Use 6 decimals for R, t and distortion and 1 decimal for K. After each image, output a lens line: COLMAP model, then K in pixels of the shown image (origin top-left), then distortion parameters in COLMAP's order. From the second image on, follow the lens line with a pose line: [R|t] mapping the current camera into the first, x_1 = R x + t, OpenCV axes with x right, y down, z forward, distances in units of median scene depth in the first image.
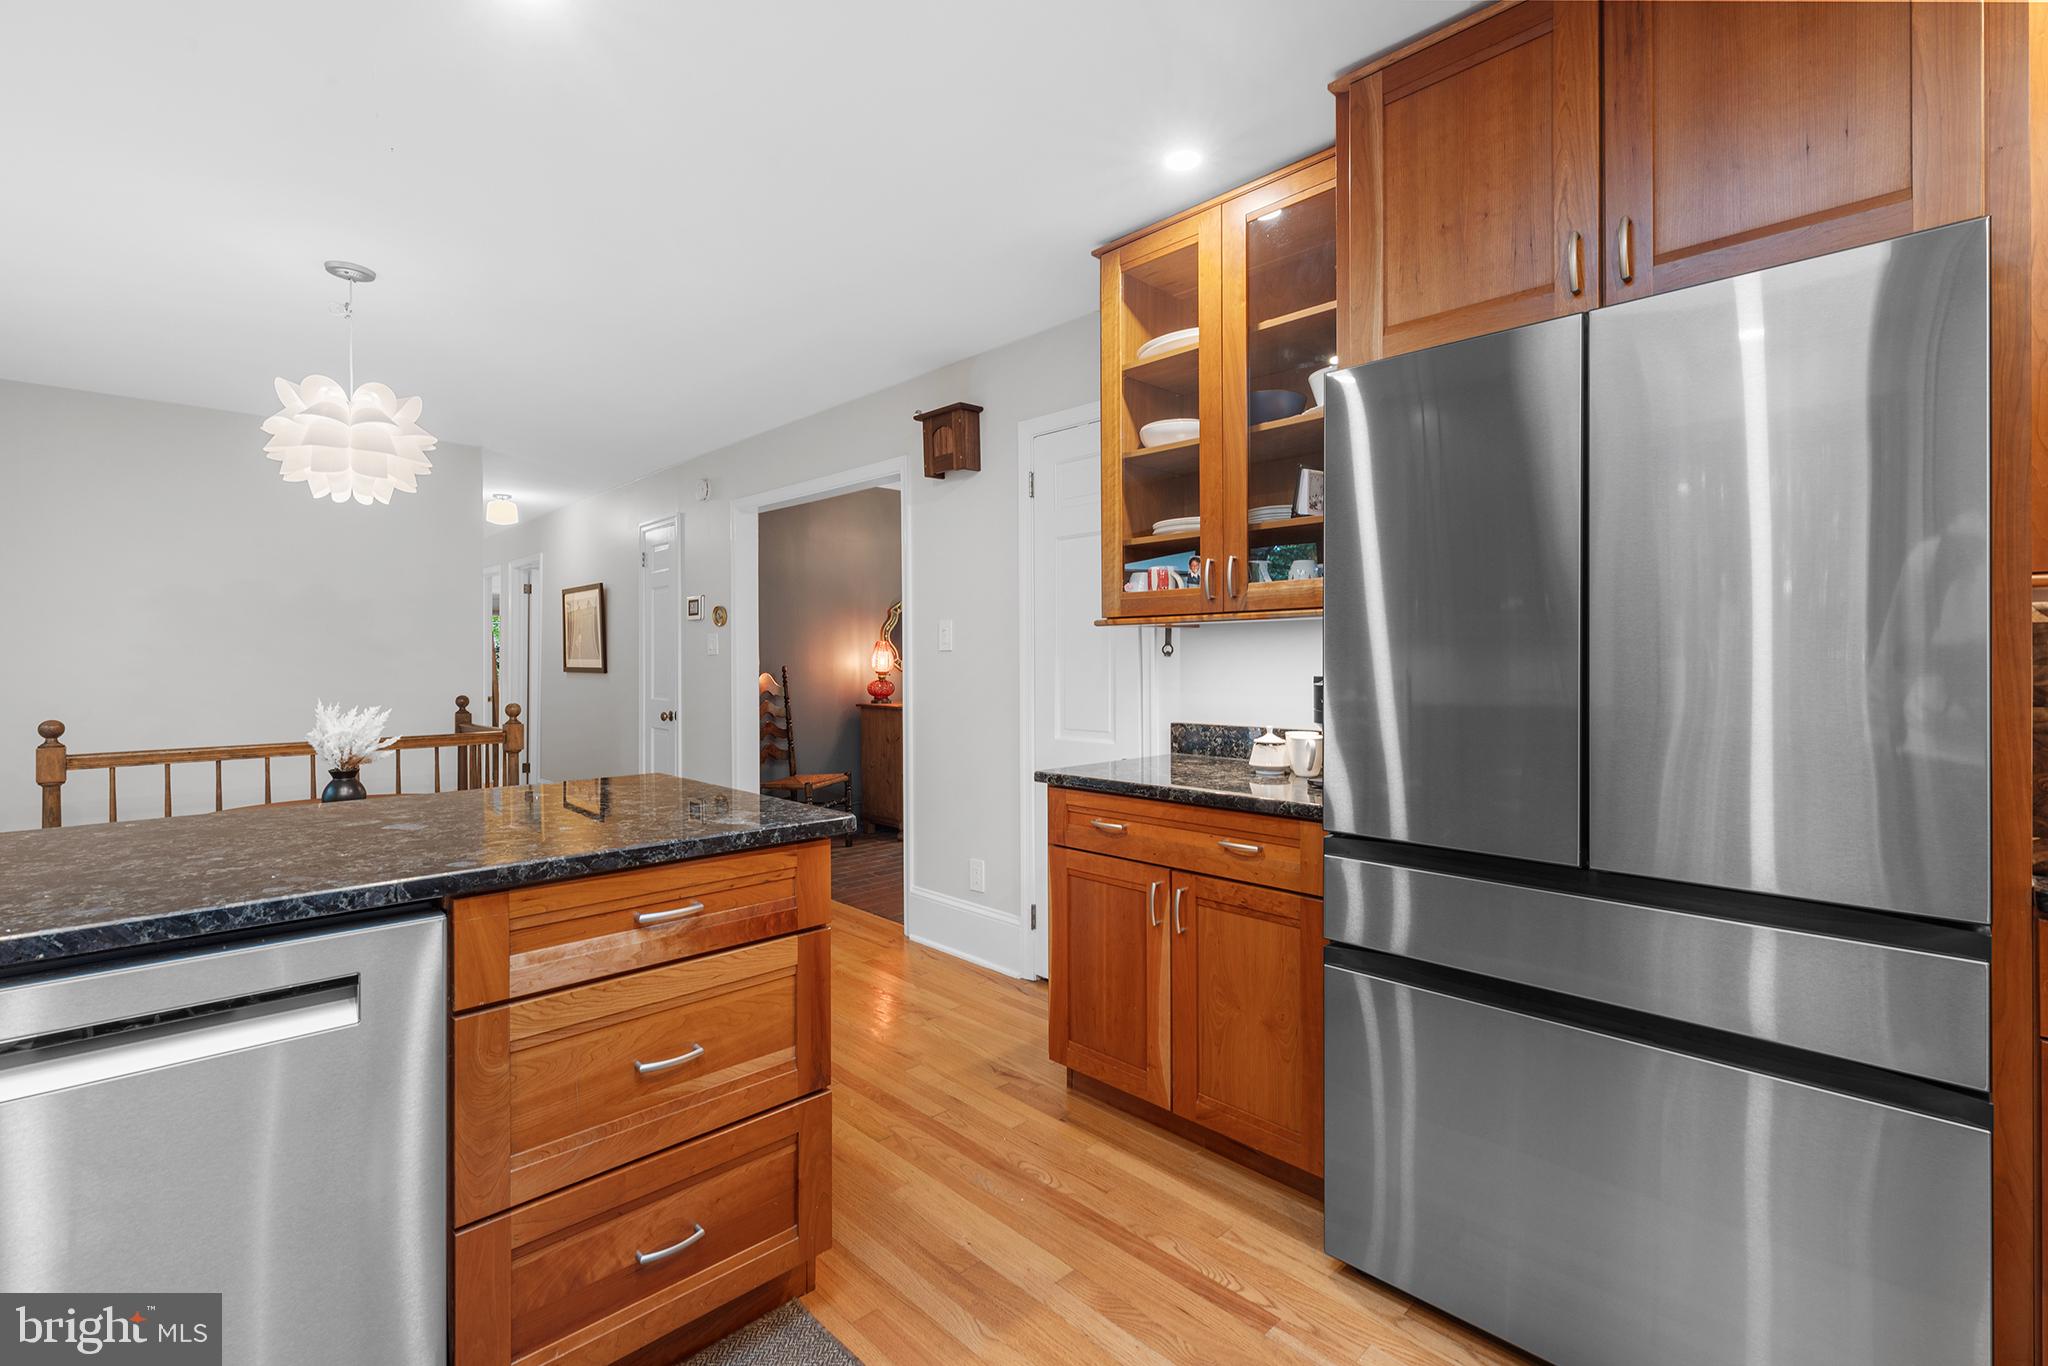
lens RADIAL K [[914.5, 0, 1025.5], [0, 914.5, 653.0], [0, 0, 1]] dist [0.001064, -0.000546]
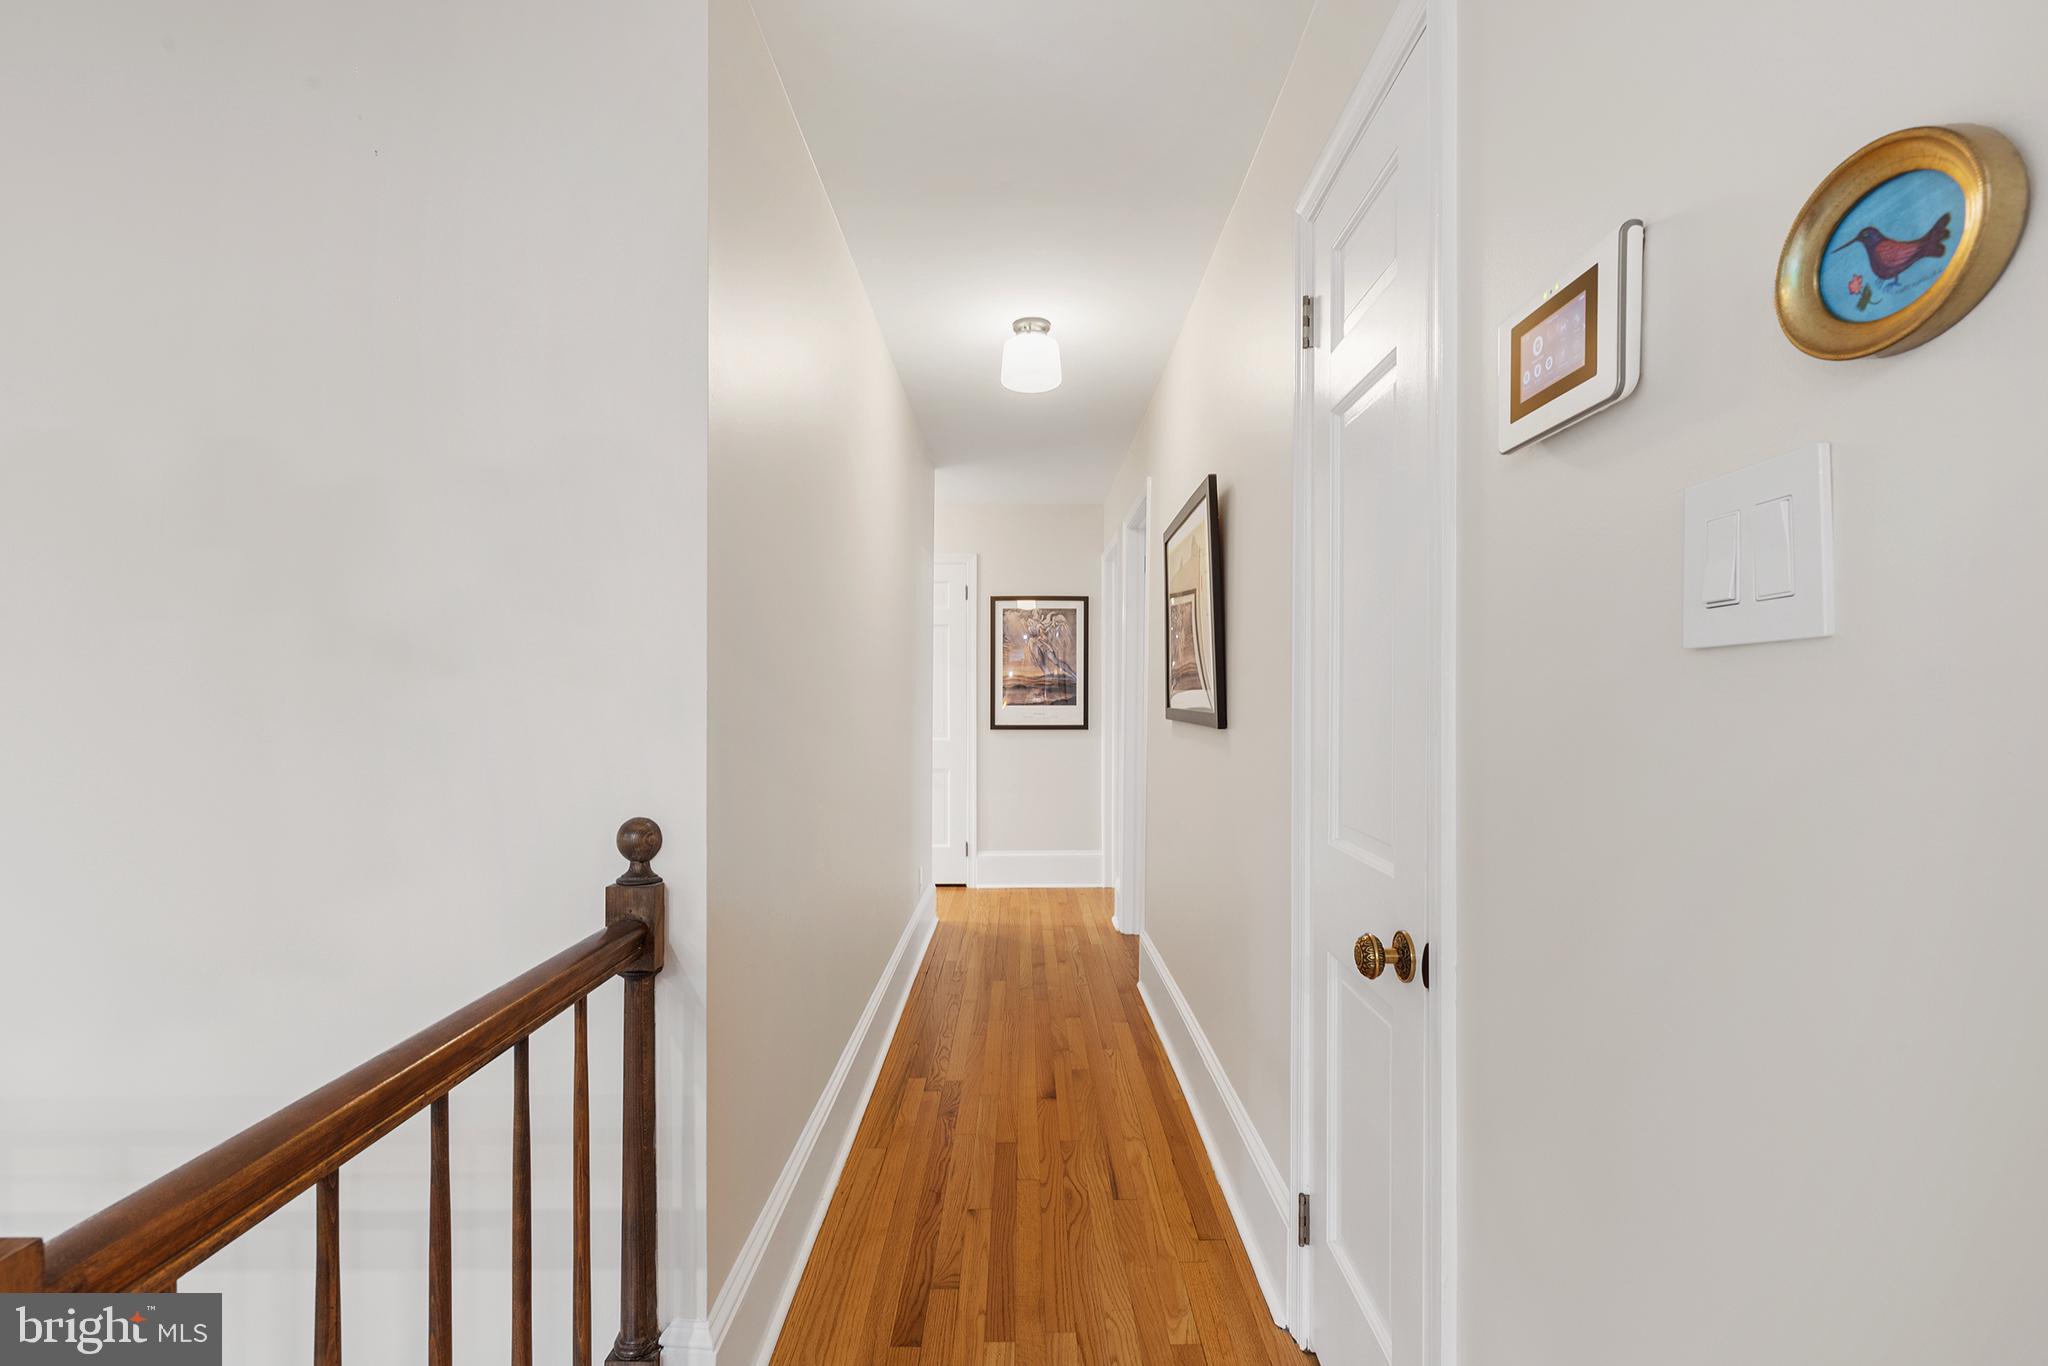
lens RADIAL K [[914.5, 0, 1015.8], [0, 914.5, 691.9], [0, 0, 1]] dist [0.001064, -0.000546]
pose [[0.714176, -0.000604, -0.699966, -0.591018], [0.005997, 0.999968, 0.005257, 0.012679], [0.699941, -0.007952, 0.714156, 1.531463]]
